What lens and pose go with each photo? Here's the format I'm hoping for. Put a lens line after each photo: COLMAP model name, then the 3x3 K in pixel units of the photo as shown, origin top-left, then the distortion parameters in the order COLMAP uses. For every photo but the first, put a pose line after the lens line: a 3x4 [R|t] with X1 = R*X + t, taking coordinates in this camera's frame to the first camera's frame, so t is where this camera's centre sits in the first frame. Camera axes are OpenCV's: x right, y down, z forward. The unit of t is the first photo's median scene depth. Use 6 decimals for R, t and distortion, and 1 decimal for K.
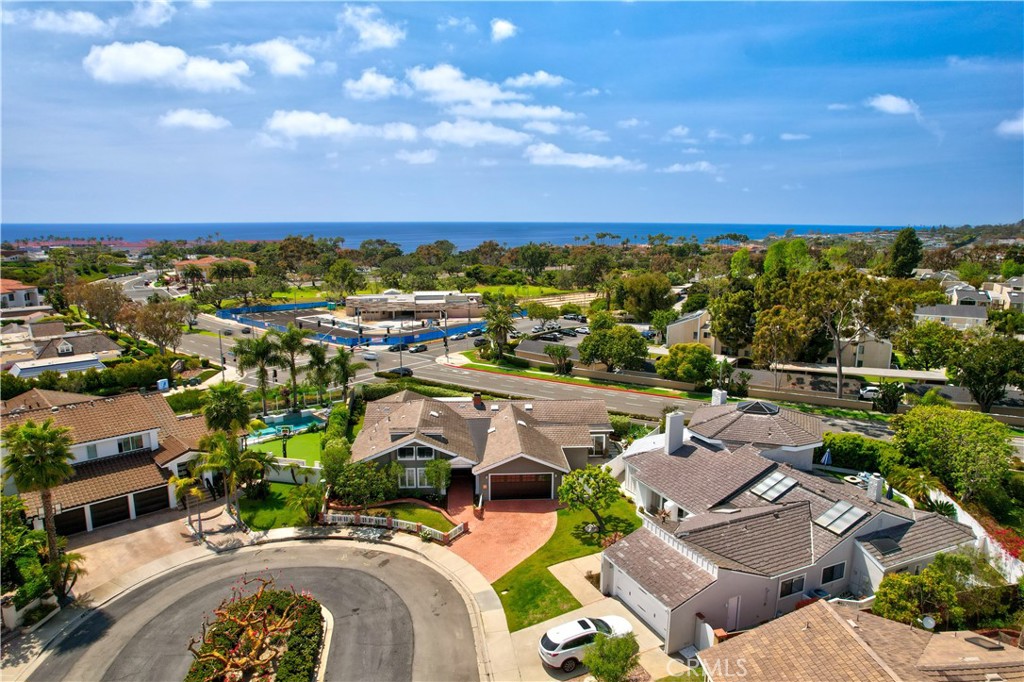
lens RADIAL K [[657.8, 0, 509.9], [0, 657.8, 344.3], [0, 0, 1]] dist [-0.008676, 0.008225]
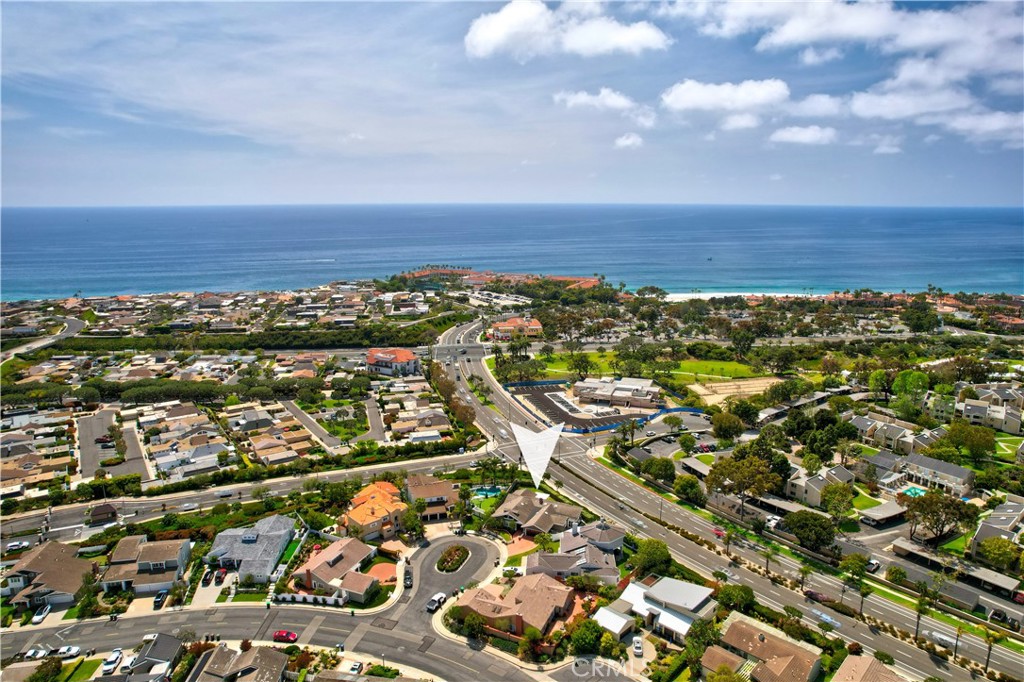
lens RADIAL K [[657.8, 0, 510.5], [0, 657.8, 342.3], [0, 0, 1]] dist [-0.008676, 0.008225]
pose [[0.884825, 0.102165, -0.454584, 1.253530], [-0.090200, 0.994766, 0.047999, -0.856542], [0.457109, -0.001467, 0.889409, -1.938772]]
